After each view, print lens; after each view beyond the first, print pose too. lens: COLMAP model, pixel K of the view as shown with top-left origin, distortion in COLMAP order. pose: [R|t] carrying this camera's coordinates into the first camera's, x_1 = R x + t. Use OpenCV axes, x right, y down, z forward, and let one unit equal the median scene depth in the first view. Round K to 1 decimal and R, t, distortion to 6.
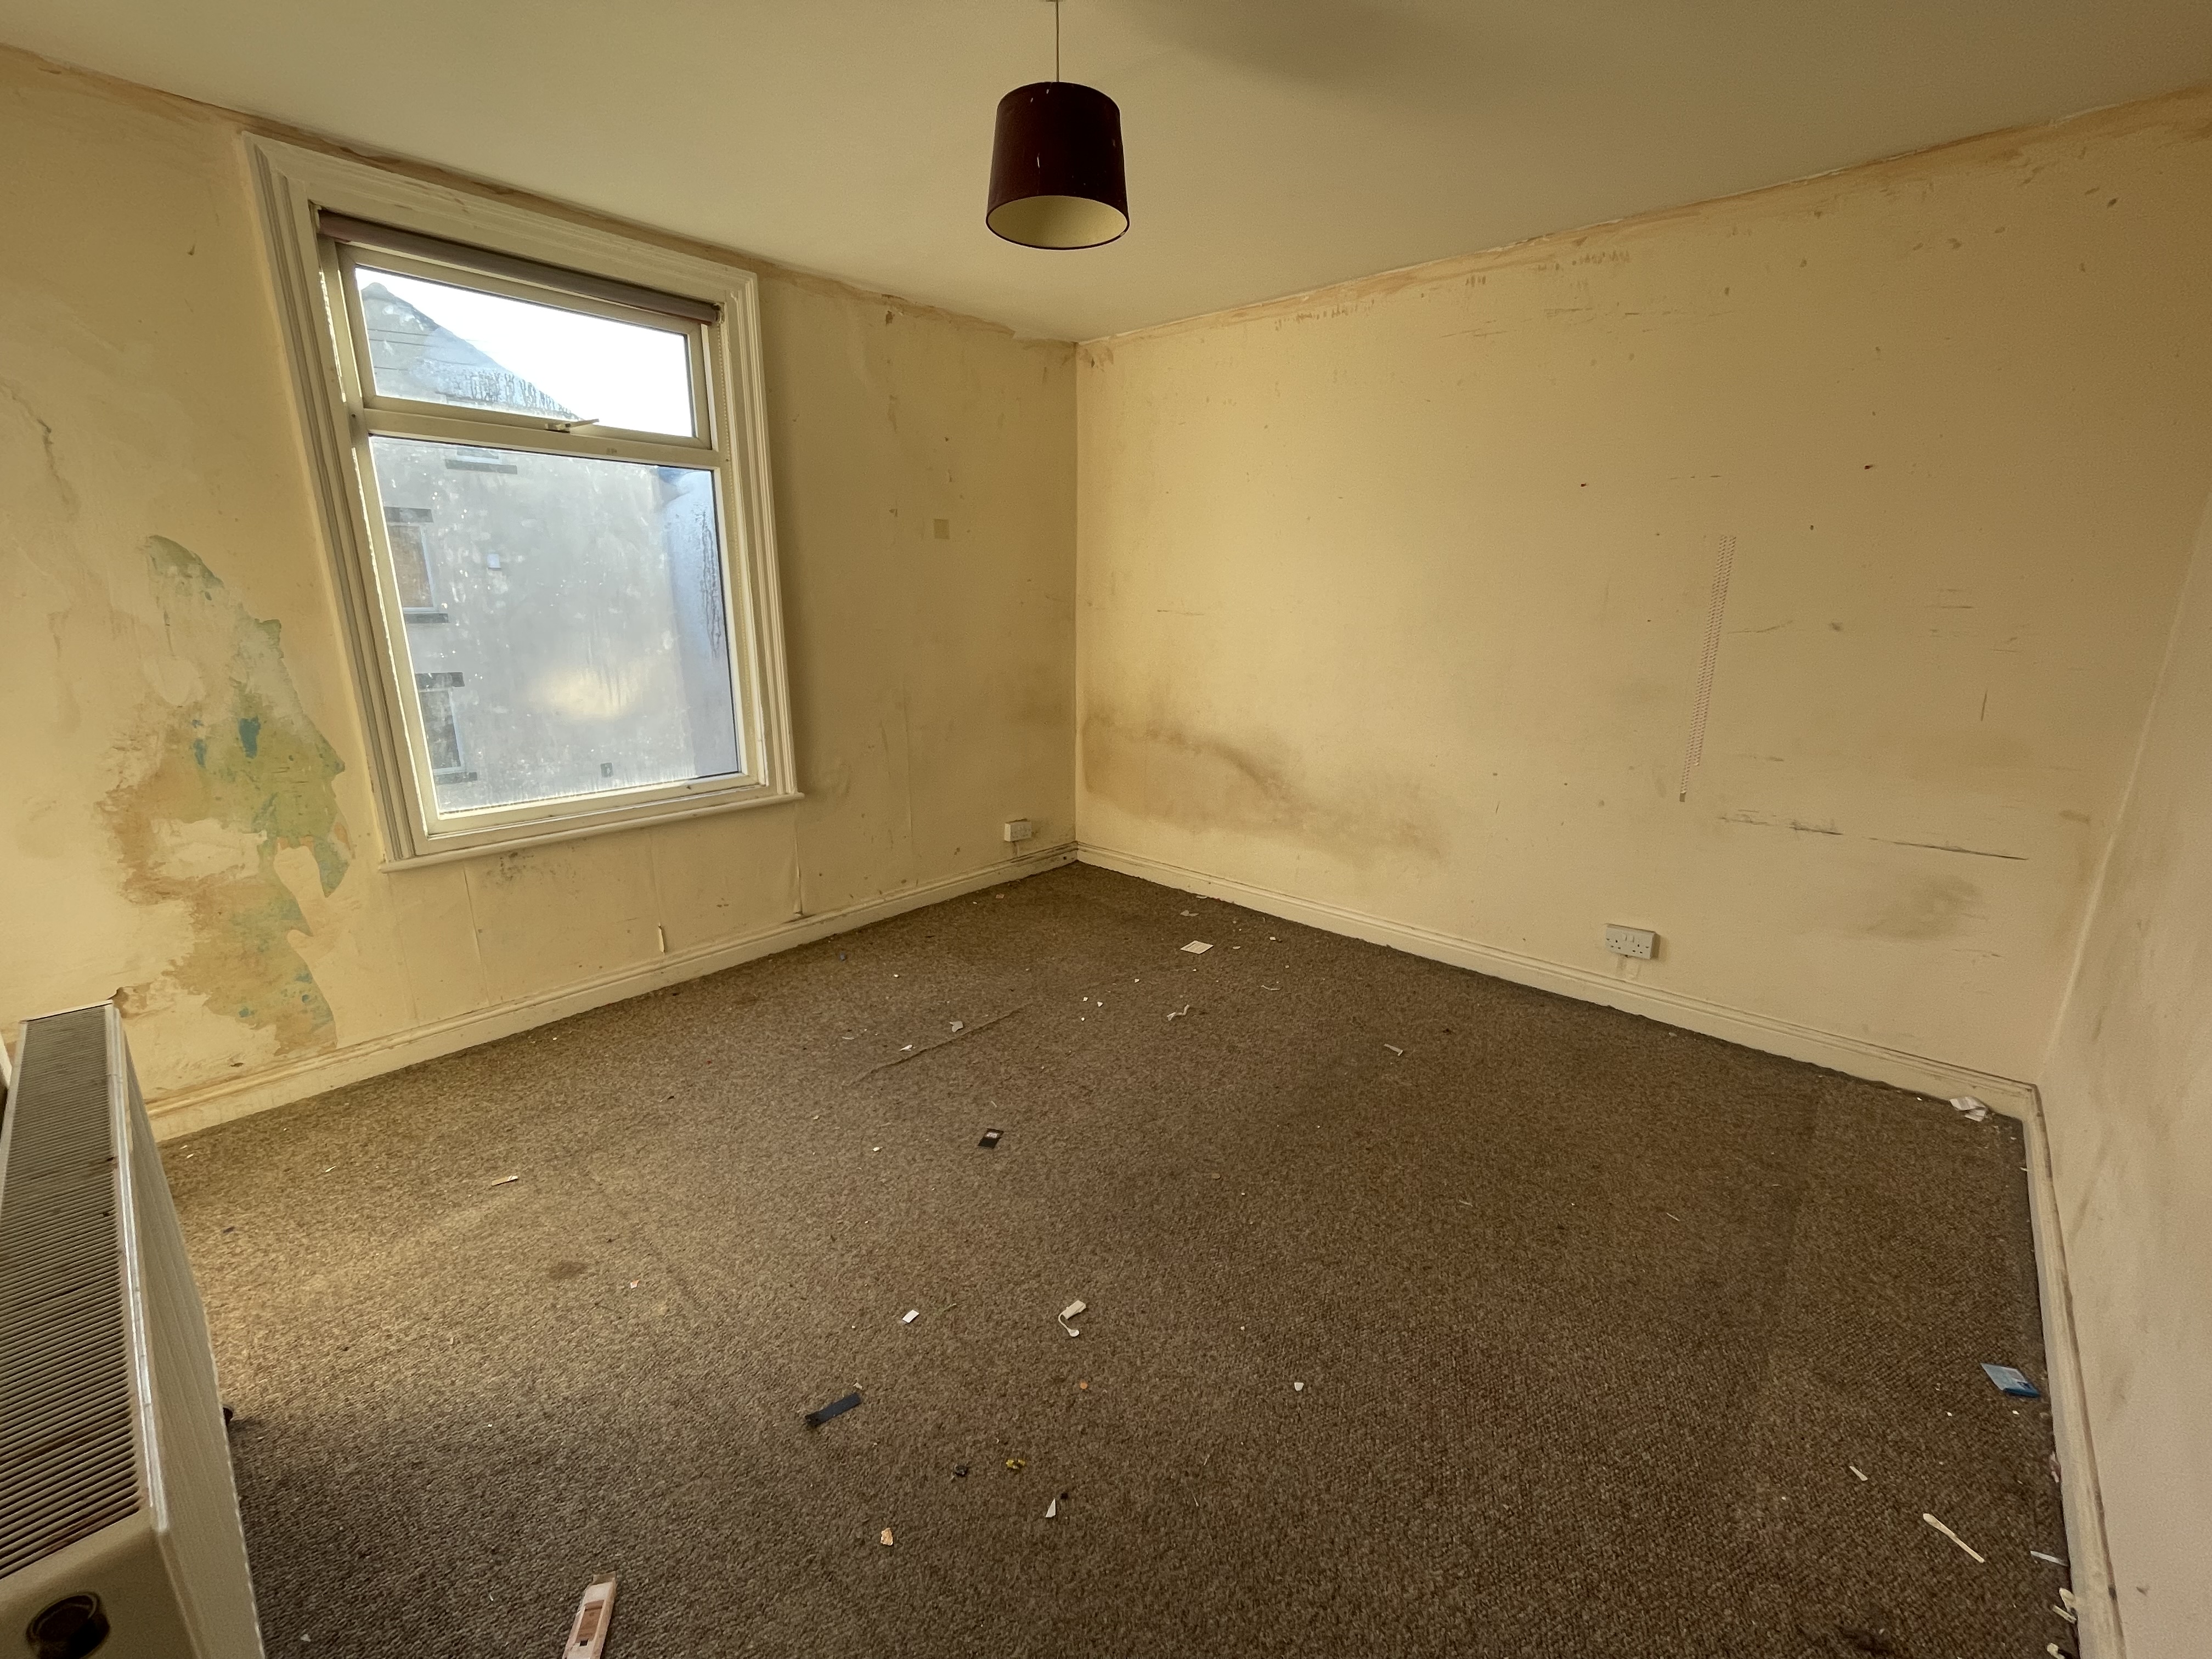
lens RADIAL K [[904.7, 0, 1103.6], [0, 904.7, 825.2], [0, 0, 1]] dist [-0.000370, -0.000059]
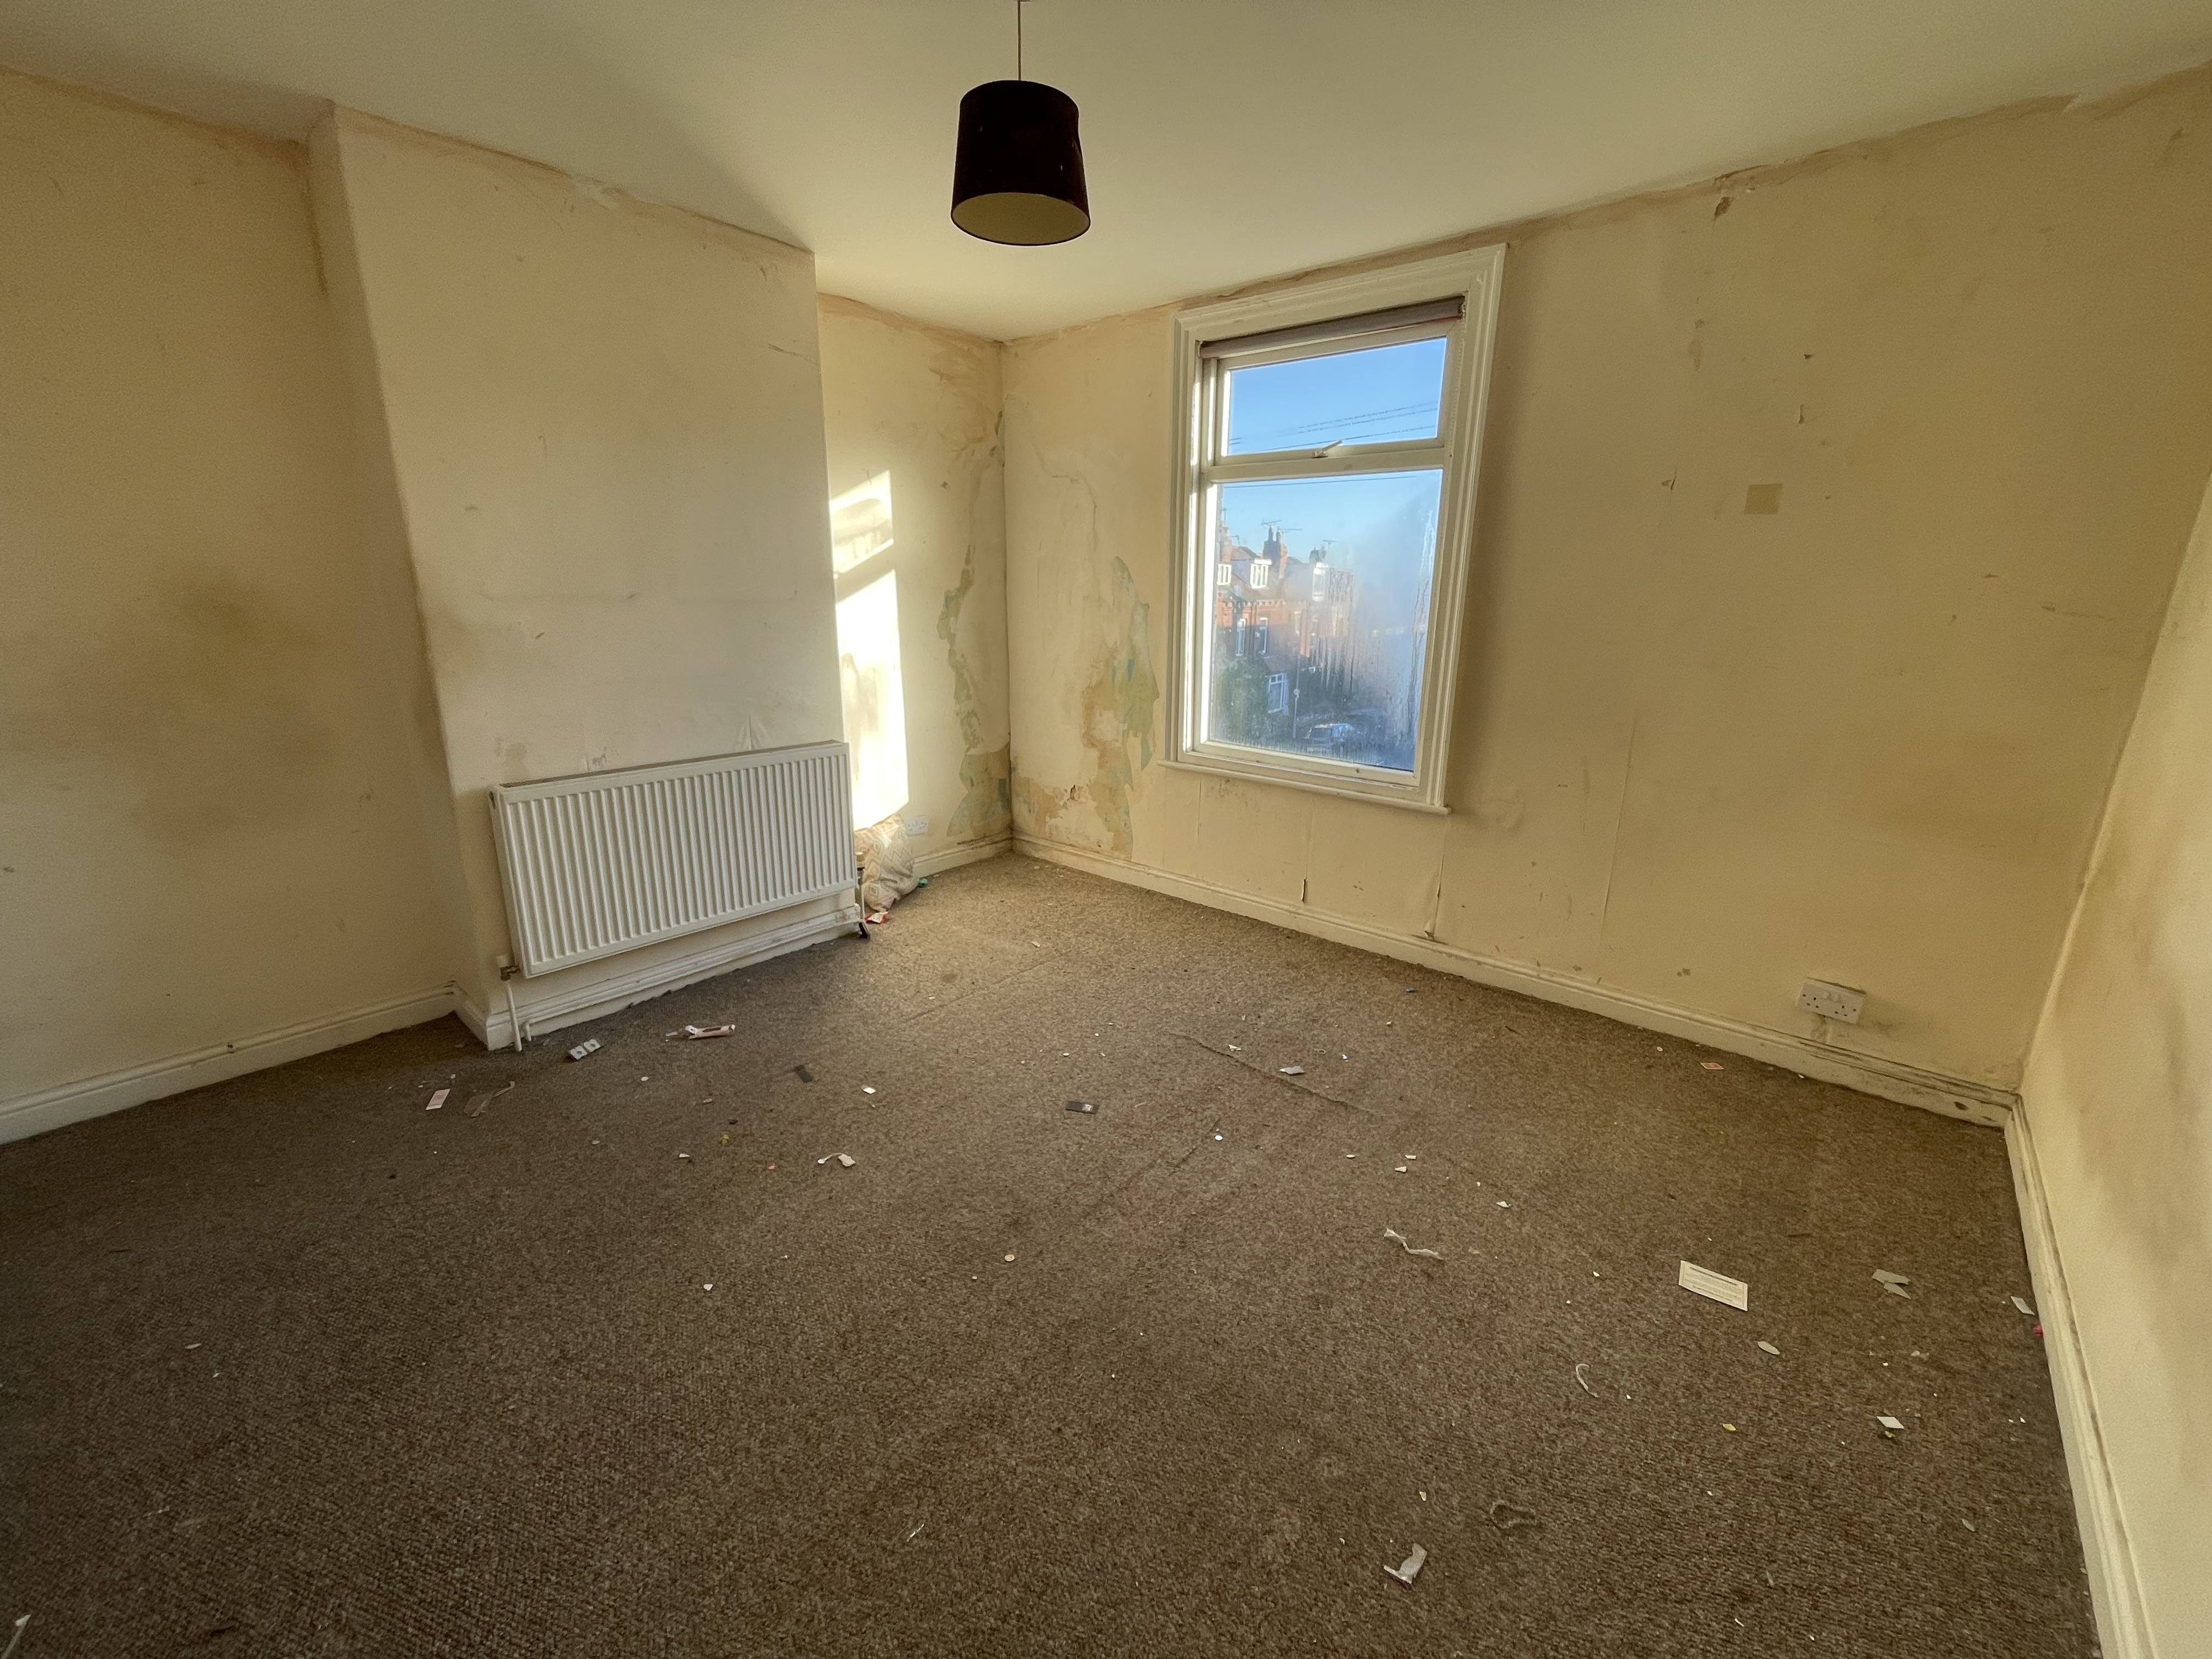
lens RADIAL K [[904.7, 0, 1105.0], [0, 904.7, 824.7], [0, 0, 1]] dist [-0.000370, -0.000059]
pose [[0.022496, 0.252899, -0.967231, 0.760429], [-0.263836, 0.934680, 0.238251, -0.203485], [0.964305, 0.249831, 0.087751, 0.804095]]
